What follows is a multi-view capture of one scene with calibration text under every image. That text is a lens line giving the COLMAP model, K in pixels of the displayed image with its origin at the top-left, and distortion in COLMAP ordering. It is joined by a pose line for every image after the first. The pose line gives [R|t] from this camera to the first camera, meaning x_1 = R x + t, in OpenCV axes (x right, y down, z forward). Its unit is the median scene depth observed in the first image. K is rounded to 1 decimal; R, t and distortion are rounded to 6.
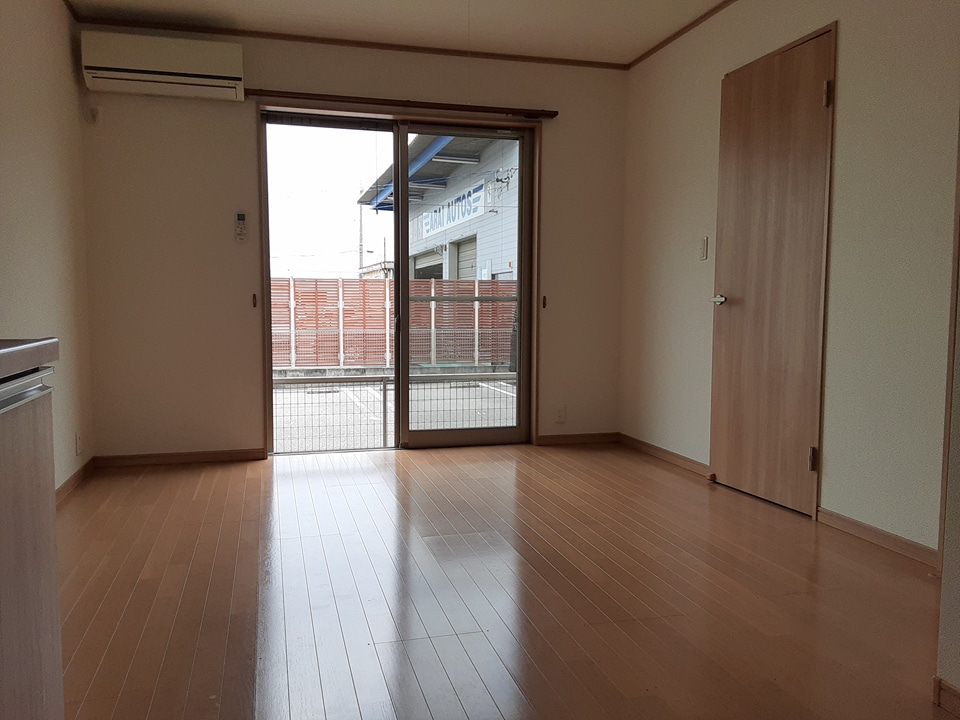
lens RADIAL K [[781.2, 0, 469.2], [0, 781.2, 363.8], [0, 0, 1]] dist [0.110525, -0.139462]
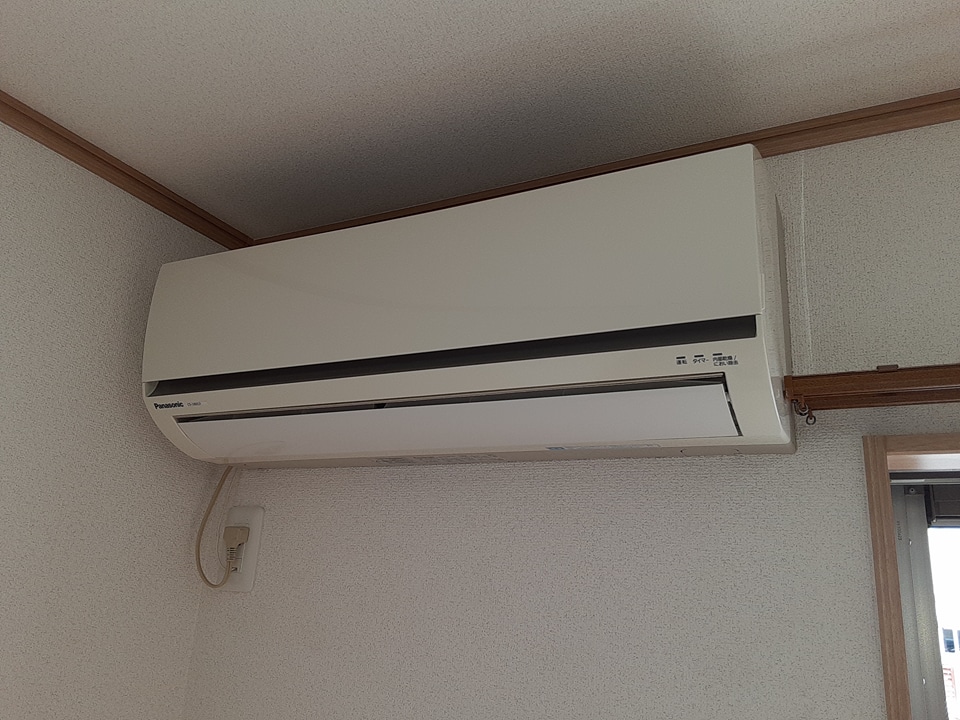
lens RADIAL K [[781.2, 0, 469.2], [0, 781.2, 363.8], [0, 0, 1]] dist [0.110525, -0.139462]
pose [[0.727897, -0.153497, -0.668285, -0.213763], [-0.110937, 0.935419, -0.335686, -0.280743], [0.676653, 0.318482, 0.663860, 0.830588]]
